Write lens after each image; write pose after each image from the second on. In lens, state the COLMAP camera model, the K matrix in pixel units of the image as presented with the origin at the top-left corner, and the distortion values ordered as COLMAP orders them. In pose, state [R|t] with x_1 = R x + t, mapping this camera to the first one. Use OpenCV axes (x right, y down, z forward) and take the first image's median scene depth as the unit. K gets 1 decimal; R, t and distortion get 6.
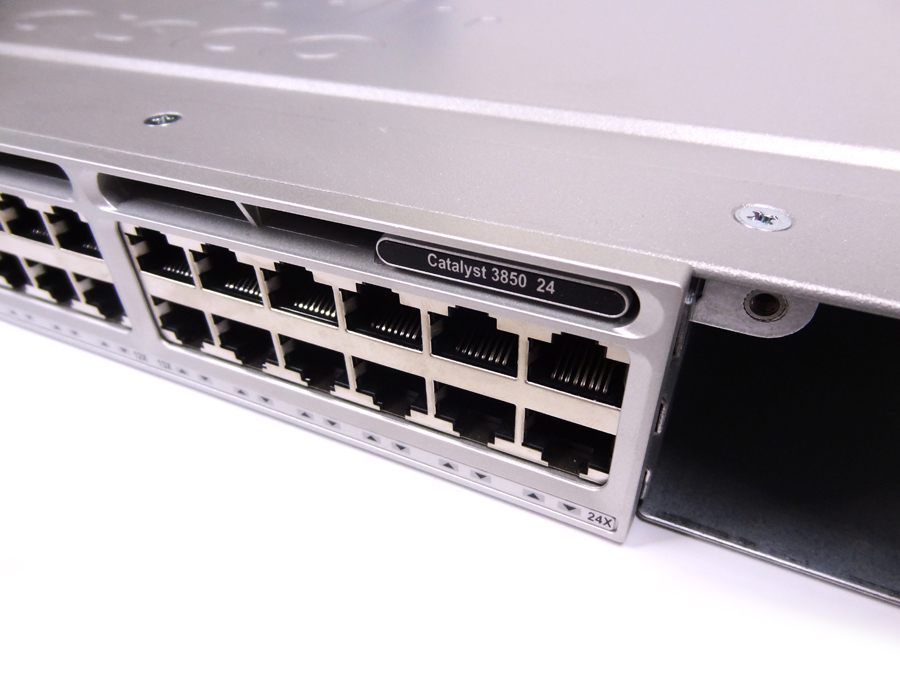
lens RADIAL K [[626.0, 0, 450.0], [0, 626.0, 337.5], [0, 0, 1]] dist [-0.000723, -0.001032]
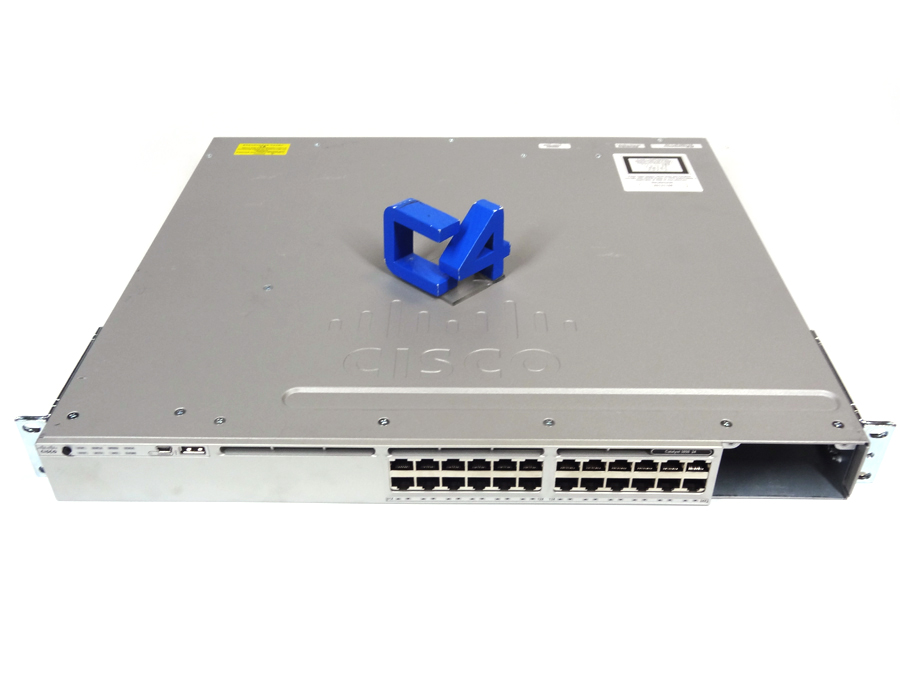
lens RADIAL K [[852.5, 0, 450.0], [0, 852.5, 337.5], [0, 0, 1]] dist [0.004211, 0.000621]
pose [[0.904347, -0.240111, 0.352849, -2.934451], [0.241064, 0.969602, 0.041960, -1.349882], [-0.352198, 0.047113, 0.934739, -3.595053]]
